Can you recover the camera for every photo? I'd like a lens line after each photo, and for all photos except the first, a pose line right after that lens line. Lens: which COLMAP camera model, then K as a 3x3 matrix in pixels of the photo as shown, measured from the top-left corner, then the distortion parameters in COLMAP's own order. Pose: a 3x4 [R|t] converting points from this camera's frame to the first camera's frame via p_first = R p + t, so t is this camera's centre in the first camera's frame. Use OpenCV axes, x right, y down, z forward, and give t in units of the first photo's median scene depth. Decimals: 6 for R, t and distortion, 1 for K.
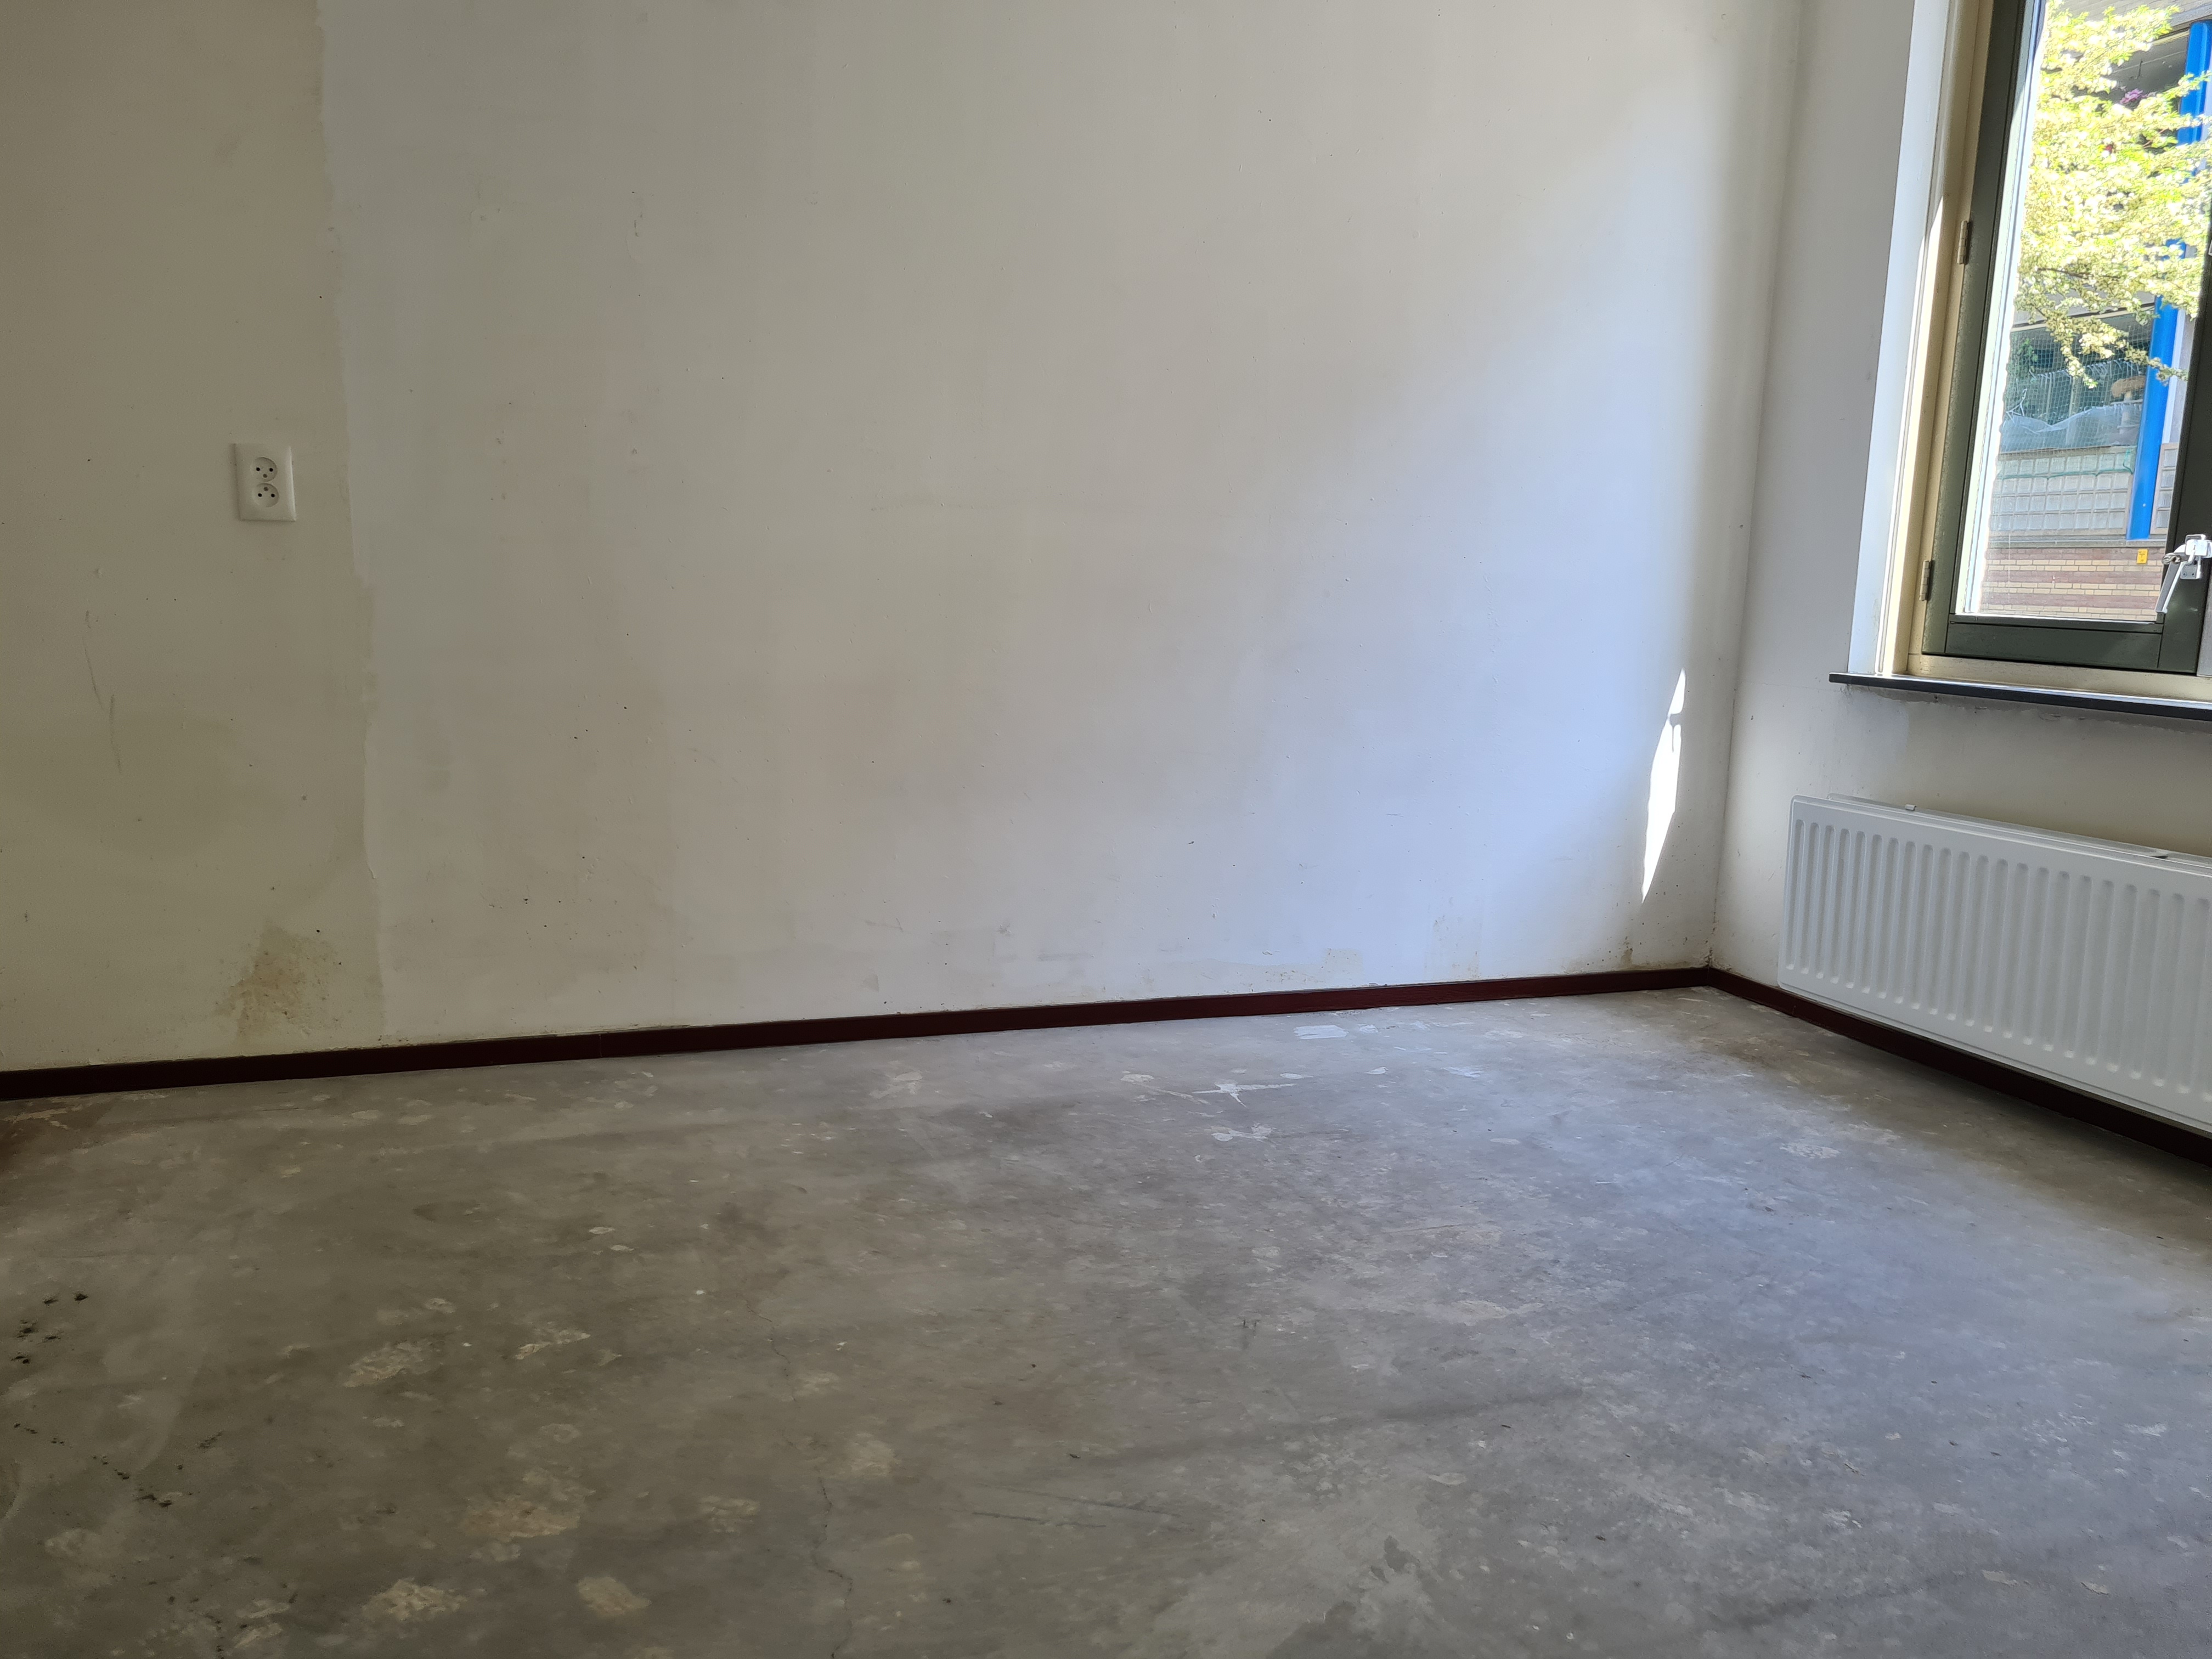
lens RADIAL K [[1695.2, 0, 1107.8], [0, 1695.2, 838.3], [0, 0, 1]] dist [0.049918, -0.034527]
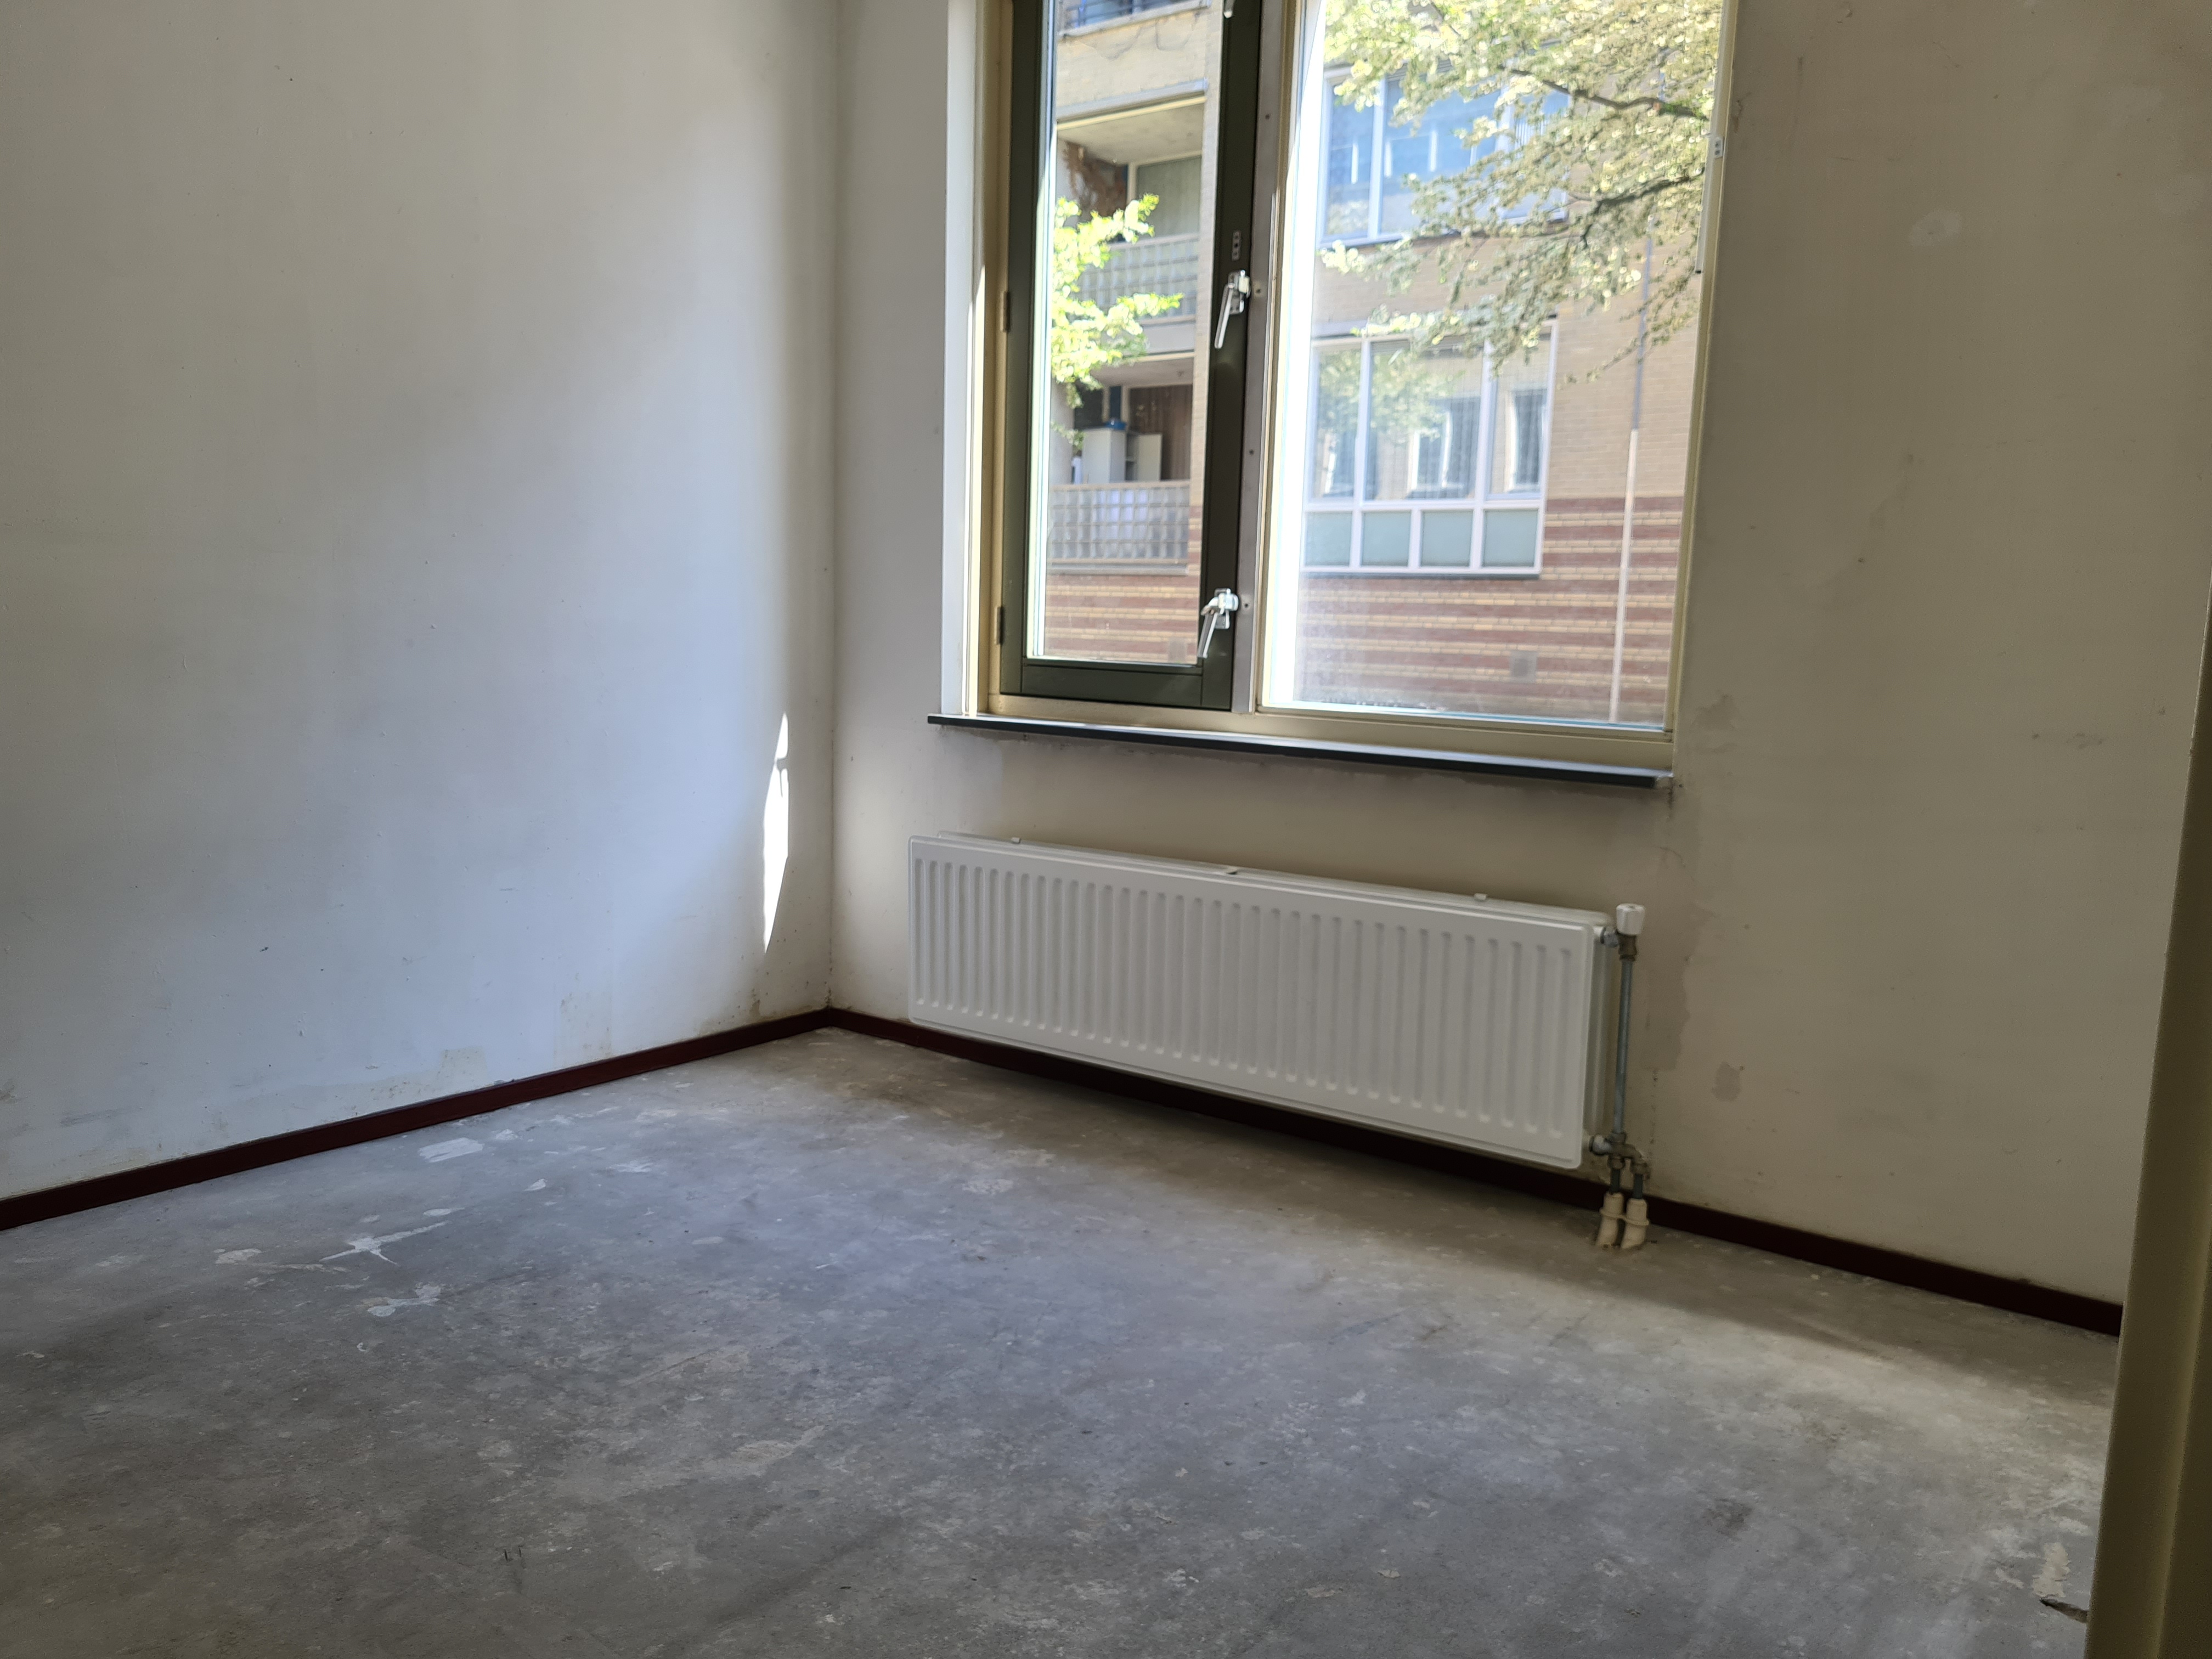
lens RADIAL K [[1695.2, 0, 1102.3], [0, 1695.2, 851.6], [0, 0, 1]] dist [0.049918, -0.034527]
pose [[0.828499, -0.081447, 0.554035, -0.083604], [0.081625, 0.996364, 0.024411, -0.037583], [-0.554009, 0.024999, 0.832135, 0.105165]]
